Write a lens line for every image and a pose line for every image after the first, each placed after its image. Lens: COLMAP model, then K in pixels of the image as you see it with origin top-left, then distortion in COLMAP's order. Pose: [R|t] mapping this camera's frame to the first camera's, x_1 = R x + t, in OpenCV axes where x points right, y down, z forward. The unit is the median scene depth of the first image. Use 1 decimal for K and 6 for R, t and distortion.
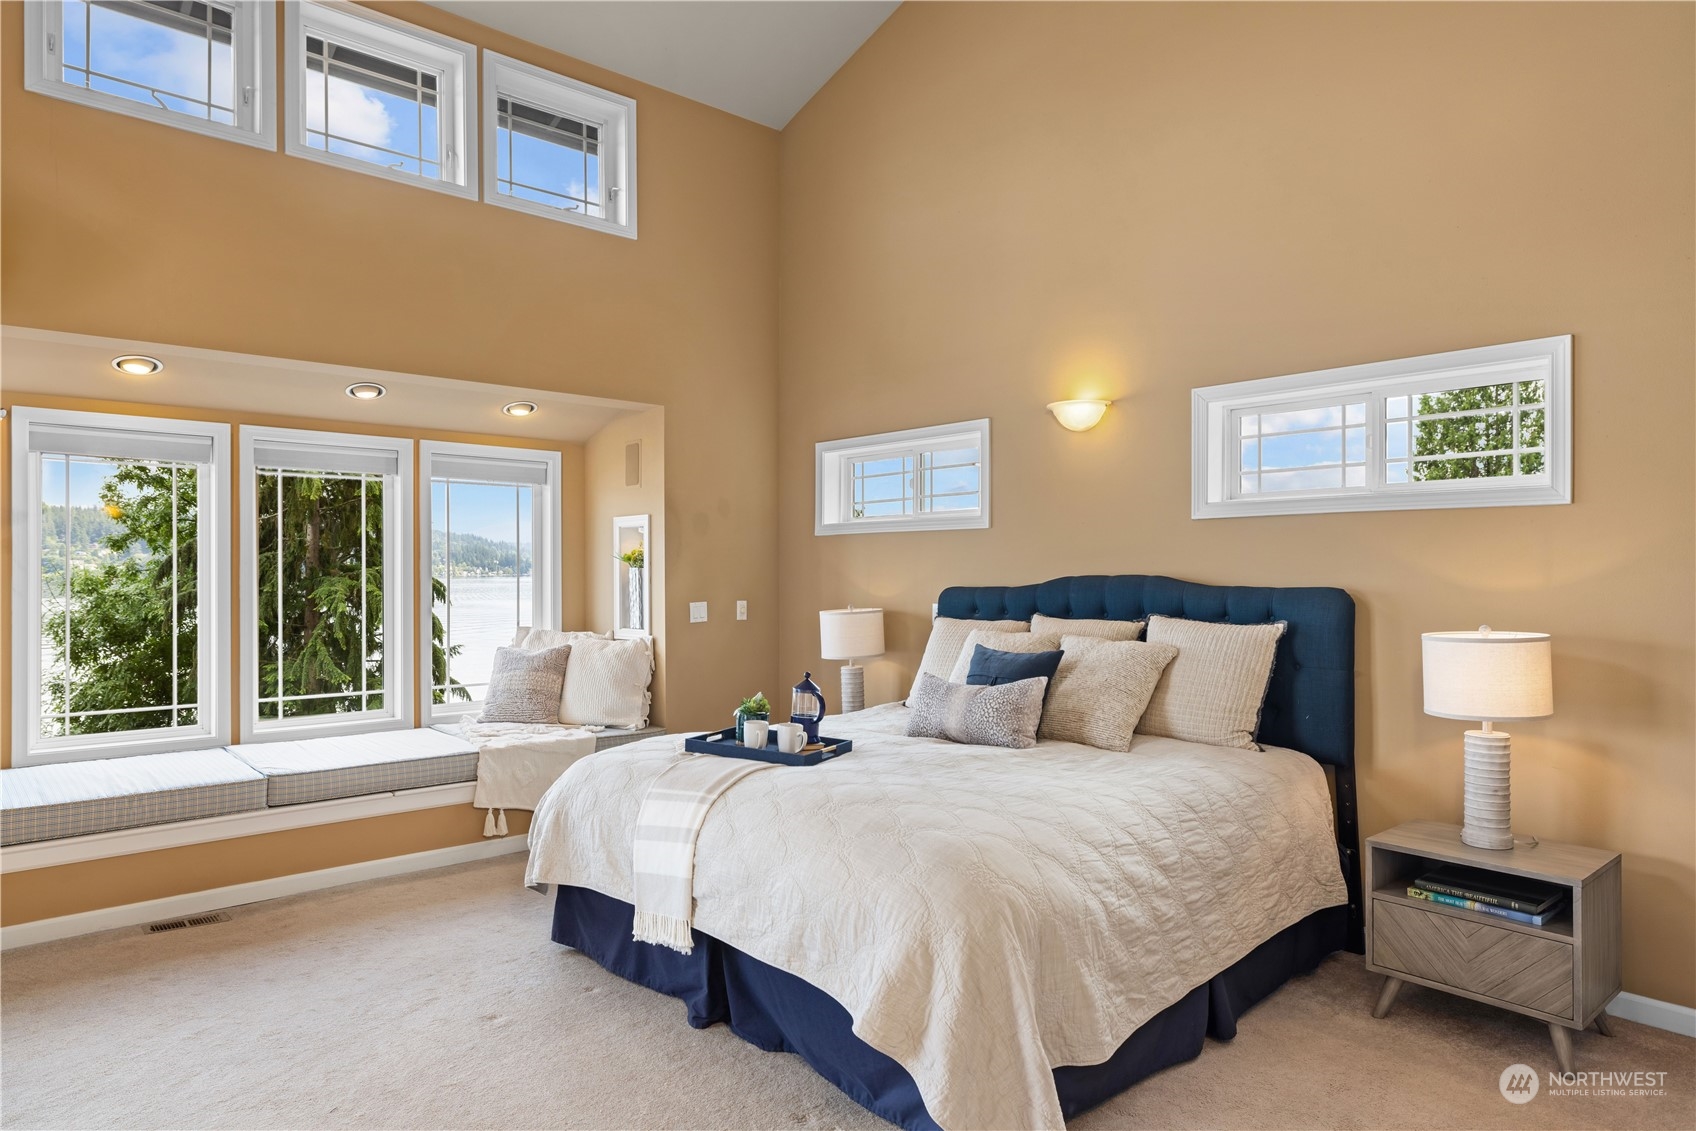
lens RADIAL K [[1017.6, 0, 847.5], [0, 1017.6, 566.4], [0, 0, 1]] dist [-0.001041, -0.001777]
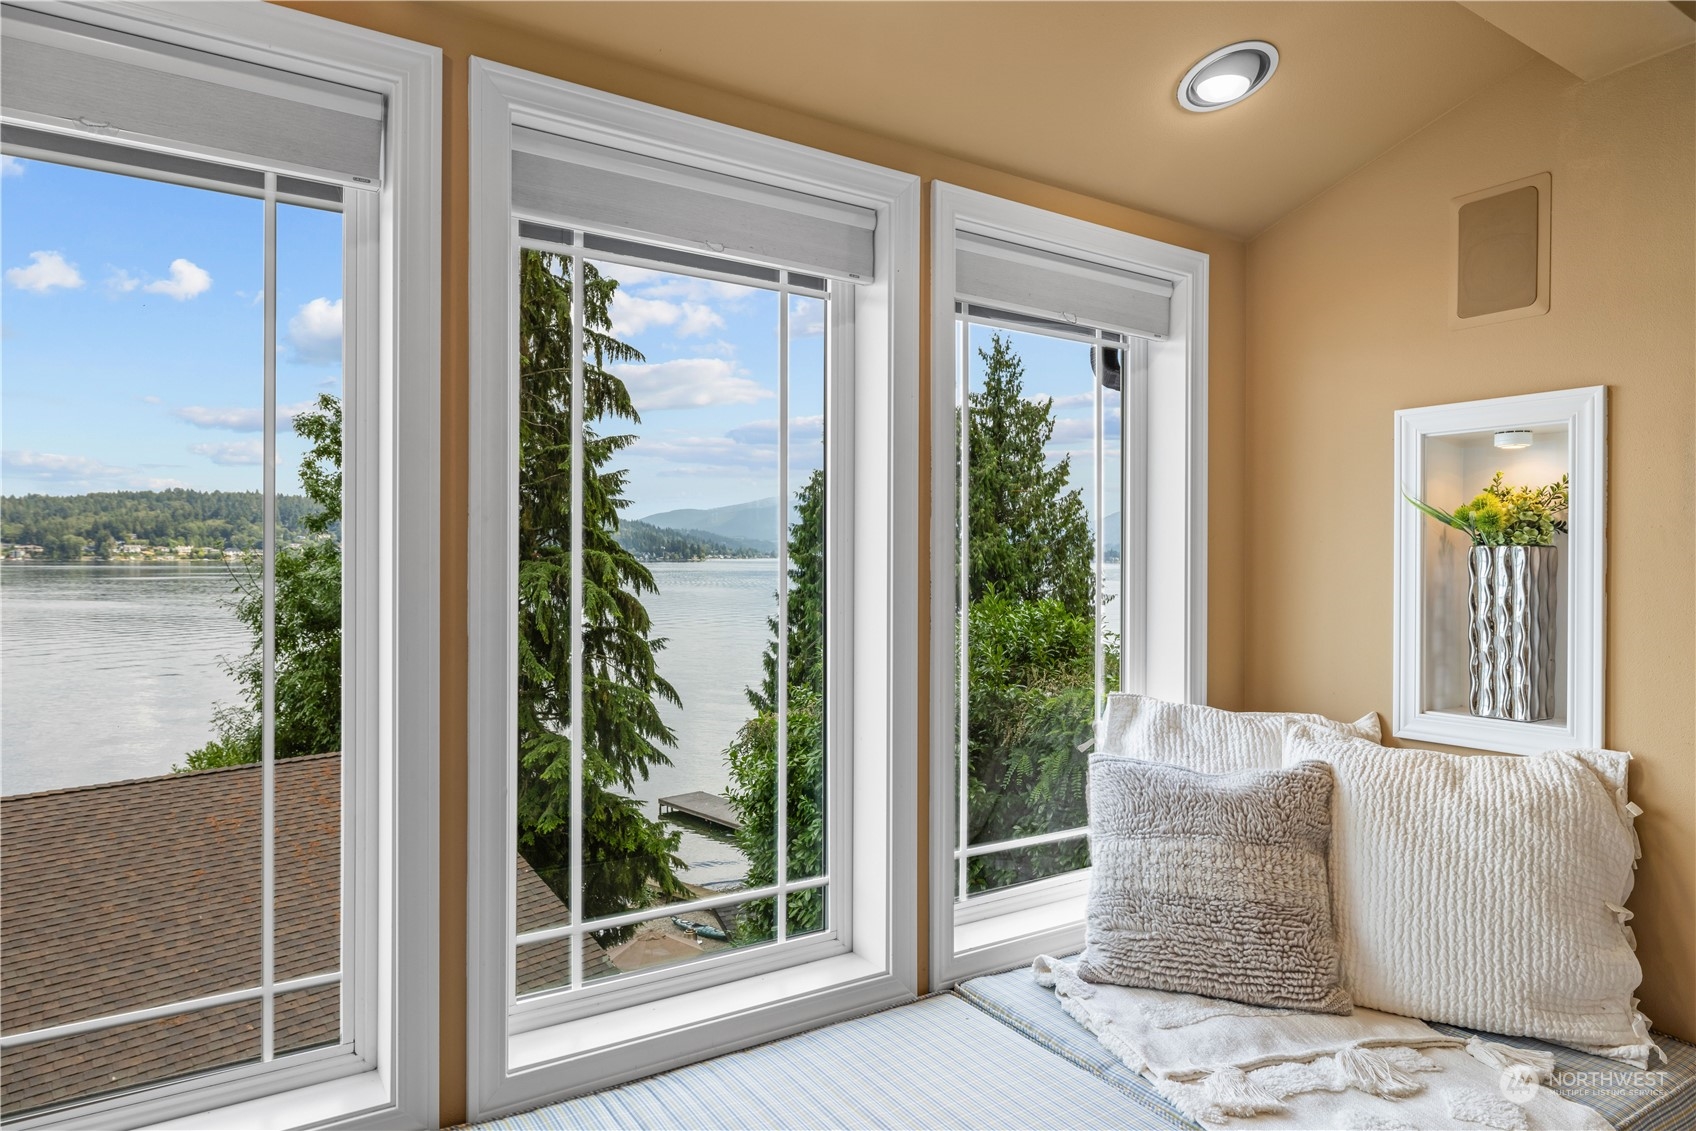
lens RADIAL K [[1011.3, 0, 848.5], [0, 1011.3, 560.3], [0, 0, 1]] dist [0.003157, 0.000570]
pose [[0.988664, 0.008087, -0.149928, -0.360547], [-0.007149, 0.999951, 0.006790, 0.005281], [0.149976, -0.005642, 0.988674, 0.588695]]
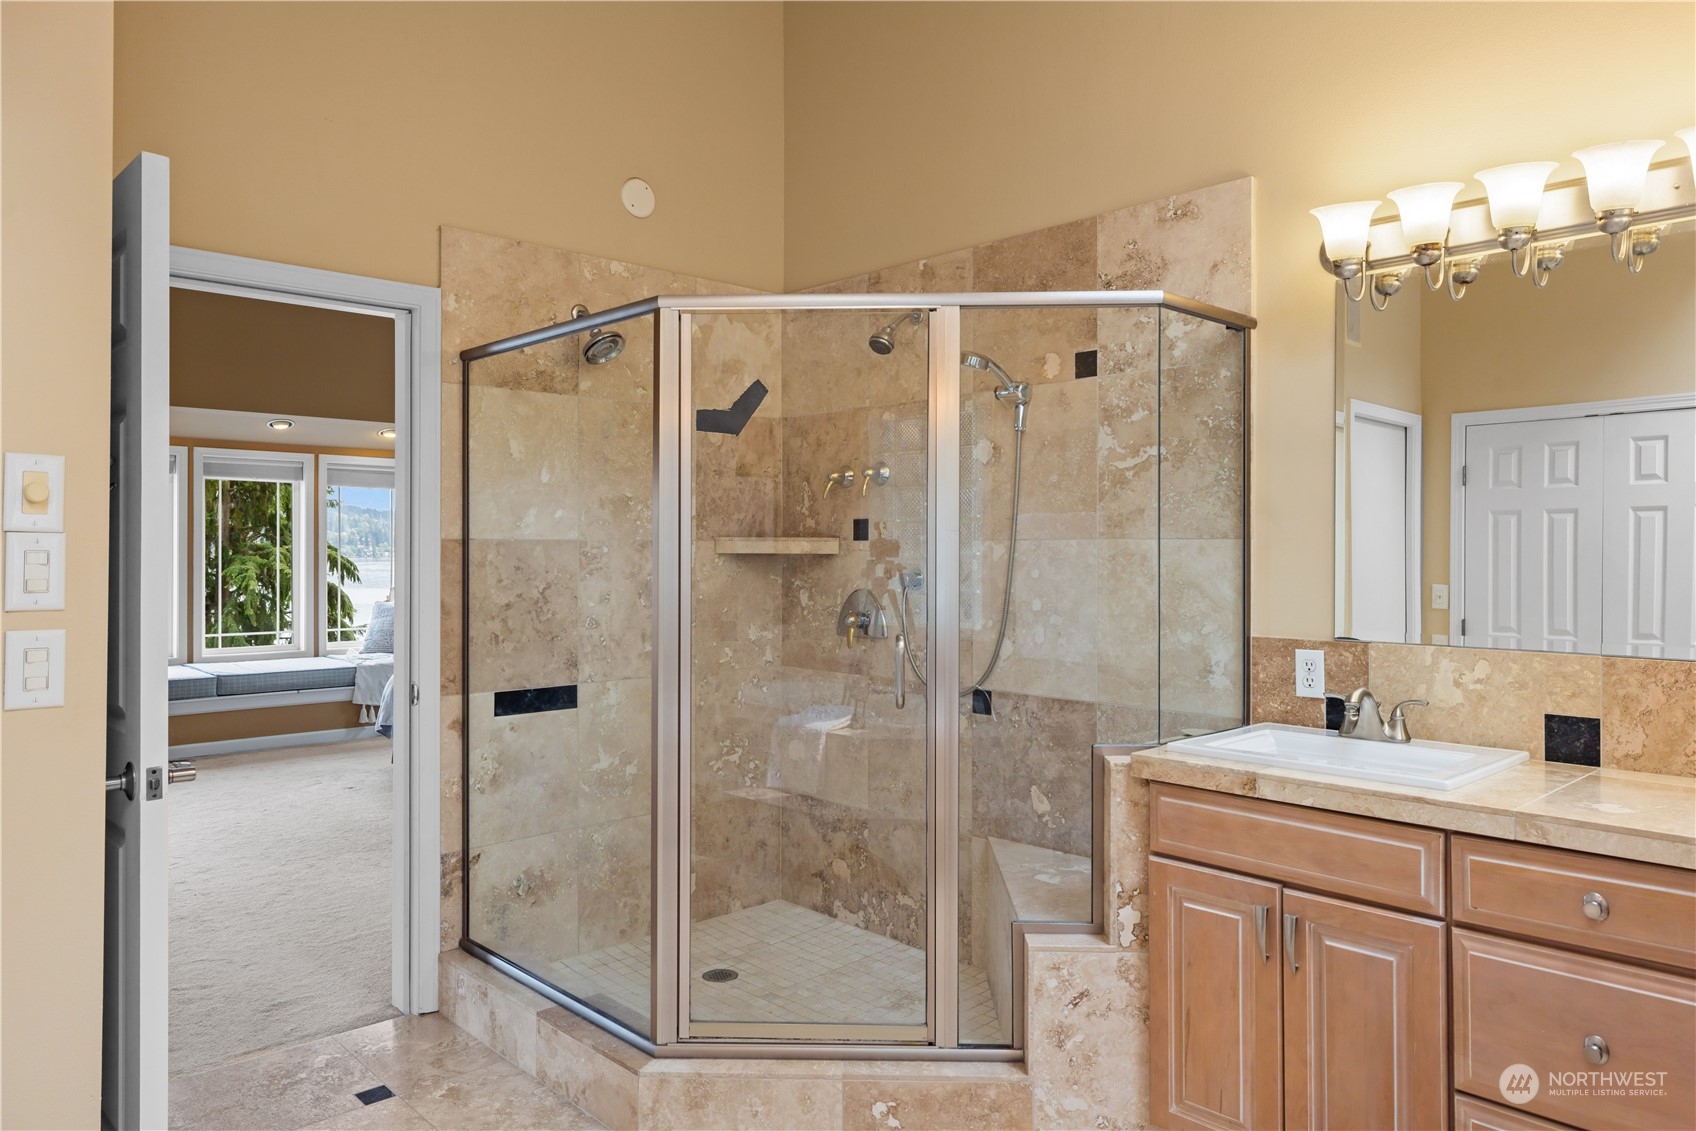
lens RADIAL K [[1120.7, 0, 849.9], [0, 1120.7, 550.6], [0, 0, 1]] dist [-0.004829, -0.001942]
pose [[0.999457, 0.004000, 0.032705, 0.243435], [-0.004047, 0.999991, 0.001369, 0.003920], [-0.032699, -0.001500, 0.999464, -0.528120]]
